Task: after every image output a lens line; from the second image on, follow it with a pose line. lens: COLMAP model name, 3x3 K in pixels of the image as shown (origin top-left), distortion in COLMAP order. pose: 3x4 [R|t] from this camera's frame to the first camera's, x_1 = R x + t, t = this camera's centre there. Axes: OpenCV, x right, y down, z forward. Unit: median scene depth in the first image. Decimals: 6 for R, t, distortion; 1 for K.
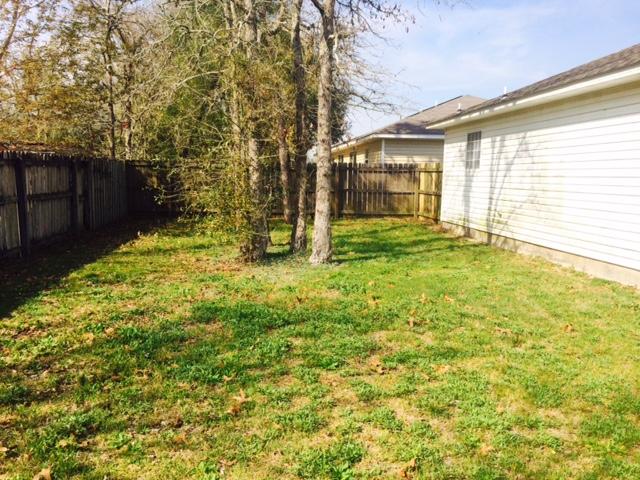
lens RADIAL K [[544.1, 0, 319.7], [0, 544.1, 242.4], [0, 0, 1]] dist [0.050213, -0.029328]
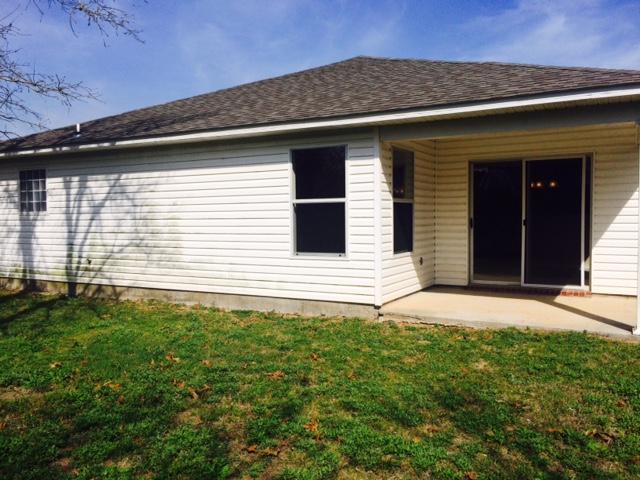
lens RADIAL K [[544.1, 0, 319.7], [0, 544.1, 236.9], [0, 0, 1]] dist [0.050213, -0.029328]
pose [[0.575866, -0.052447, 0.815860, -0.202647], [0.119312, 0.992647, -0.020403, -0.027725], [-0.808791, 0.109091, 0.577889, 0.161925]]
